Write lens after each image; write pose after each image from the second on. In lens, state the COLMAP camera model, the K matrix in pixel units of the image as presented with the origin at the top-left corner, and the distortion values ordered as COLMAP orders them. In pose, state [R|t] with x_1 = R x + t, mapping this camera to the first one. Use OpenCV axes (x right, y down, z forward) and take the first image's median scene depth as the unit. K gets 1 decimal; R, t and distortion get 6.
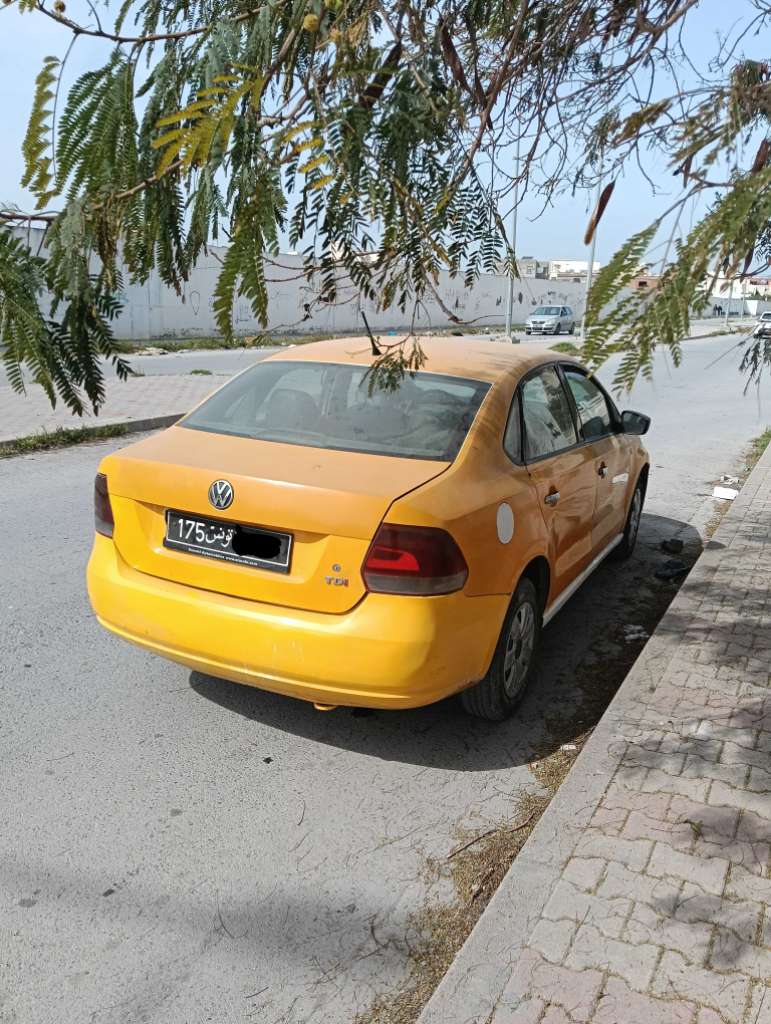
lens RADIAL K [[813.4, 0, 379.2], [0, 813.4, 512.7], [0, 0, 1]] dist [0.021117, -0.059956]
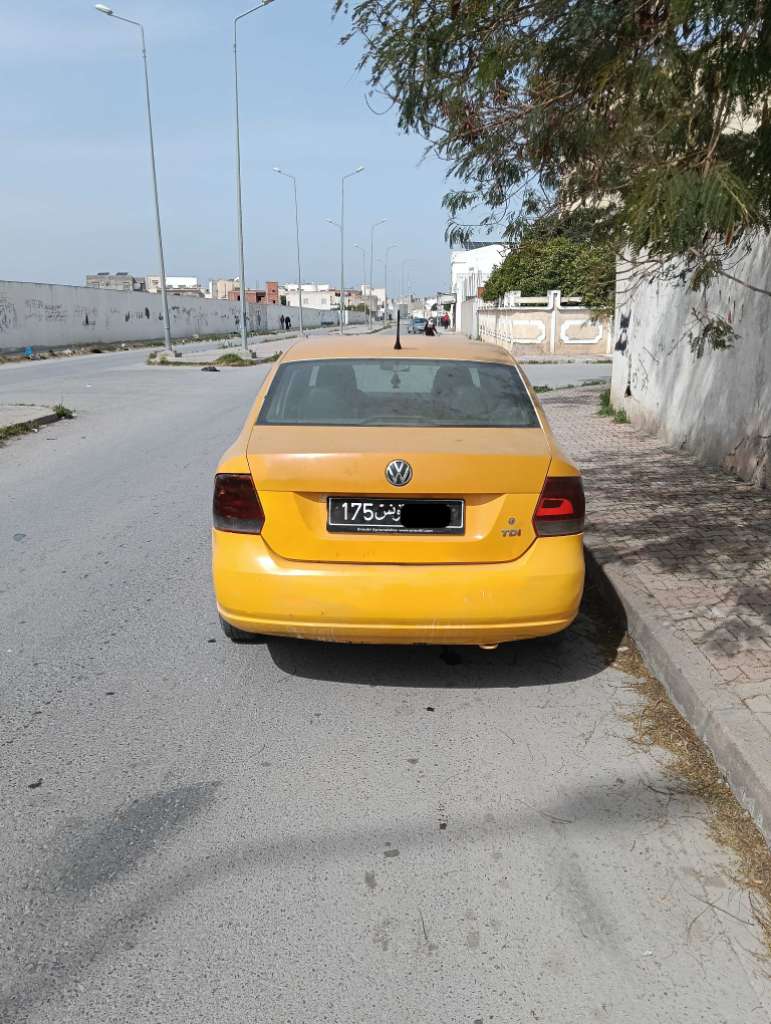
lens RADIAL K [[813.4, 0, 366.7], [0, 813.4, 510.6], [0, 0, 1]] dist [0.021117, -0.059956]
pose [[0.906668, -0.129194, 0.401574, -0.661092], [0.136700, 0.990562, 0.010042, 0.011257], [-0.399082, 0.045790, 0.915771, 0.001683]]
